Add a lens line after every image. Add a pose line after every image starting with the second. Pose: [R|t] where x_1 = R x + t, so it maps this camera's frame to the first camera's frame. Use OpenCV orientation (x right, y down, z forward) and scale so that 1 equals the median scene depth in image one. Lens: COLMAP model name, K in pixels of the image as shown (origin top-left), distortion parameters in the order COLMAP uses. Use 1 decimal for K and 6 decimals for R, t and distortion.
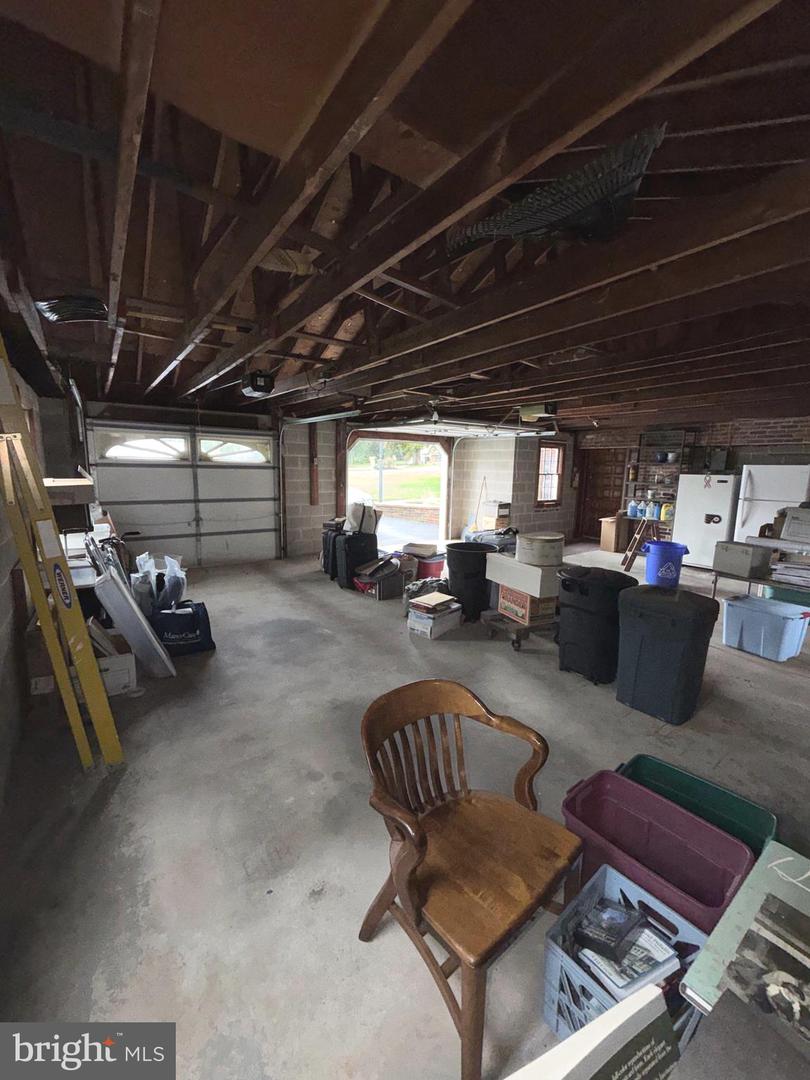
lens RADIAL K [[430.8, 0, 405.0], [0, 430.8, 540.0], [0, 0, 1]] dist [-0.000376, -0.000083]
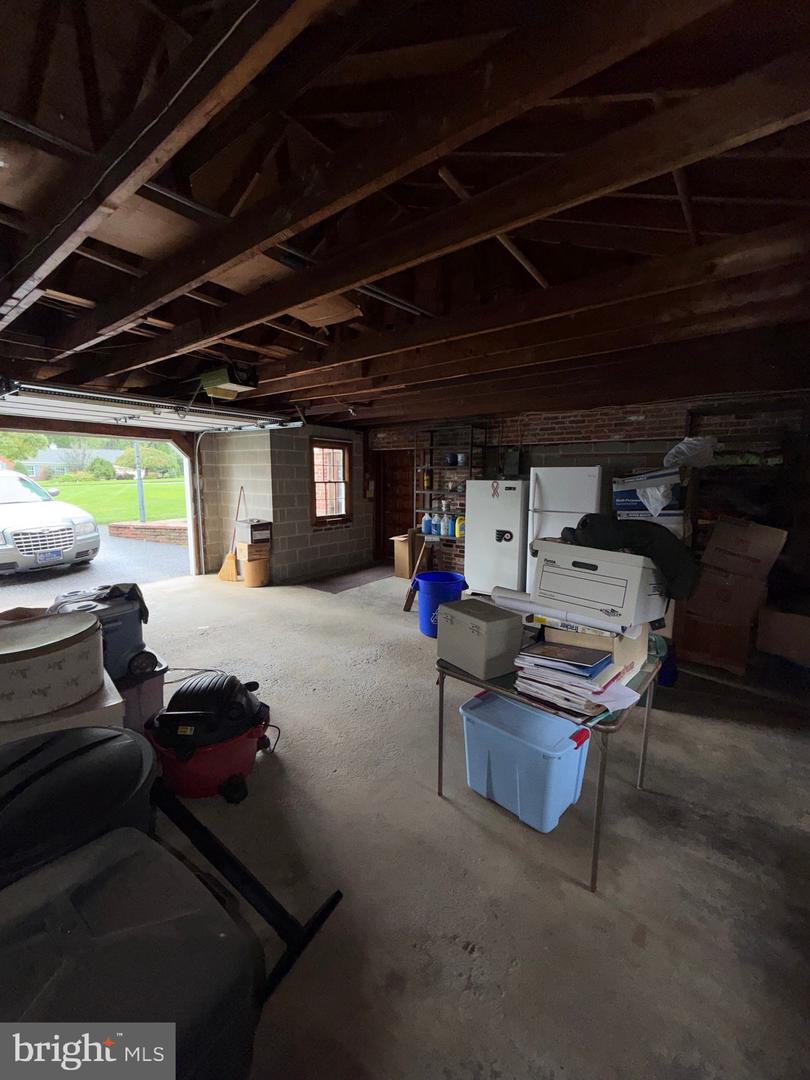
lens RADIAL K [[430.8, 0, 405.0], [0, 430.8, 540.0], [0, 0, 1]] dist [-0.000376, -0.000083]
pose [[0.956847, -0.051113, 0.286061, 0.255739], [0.056678, 0.998330, -0.011200, -0.034883], [-0.285011, 0.026930, 0.958146, 0.238882]]
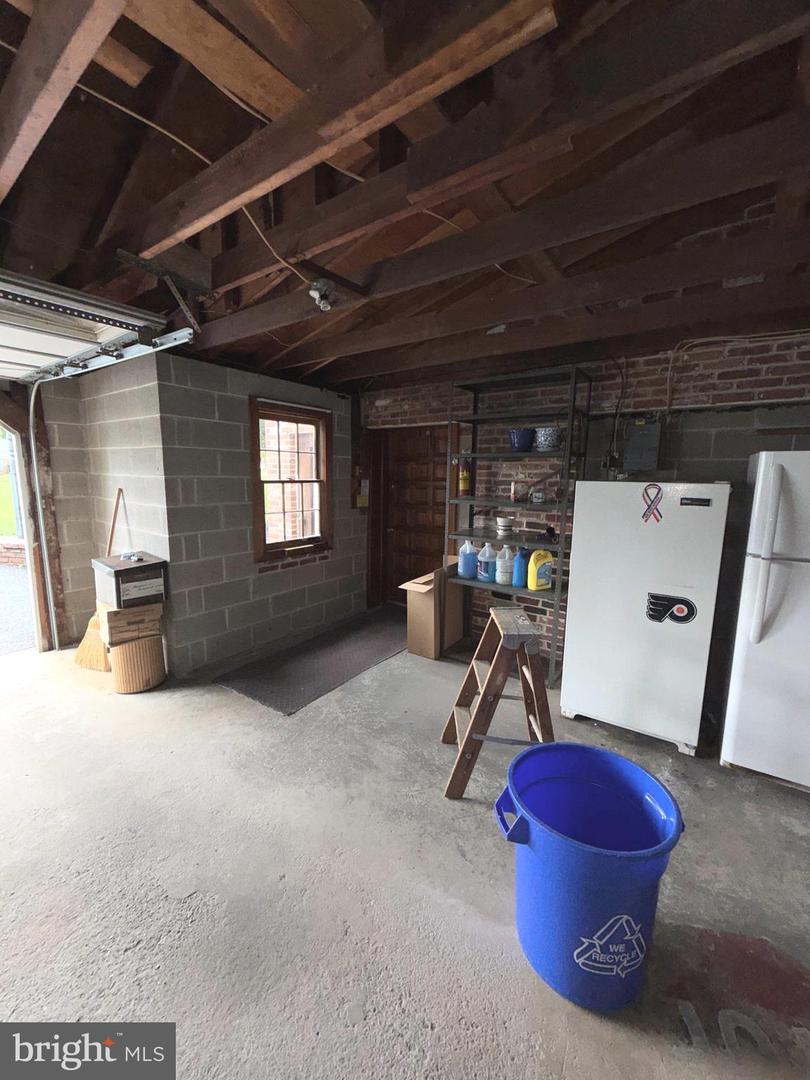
lens RADIAL K [[430.8, 0, 405.0], [0, 430.8, 540.0], [0, 0, 1]] dist [-0.000376, -0.000083]
pose [[0.950068, -0.049652, 0.308067, 0.331863], [0.053231, 0.998577, -0.003218, -0.093637], [-0.307468, 0.019456, 0.951359, 0.599243]]
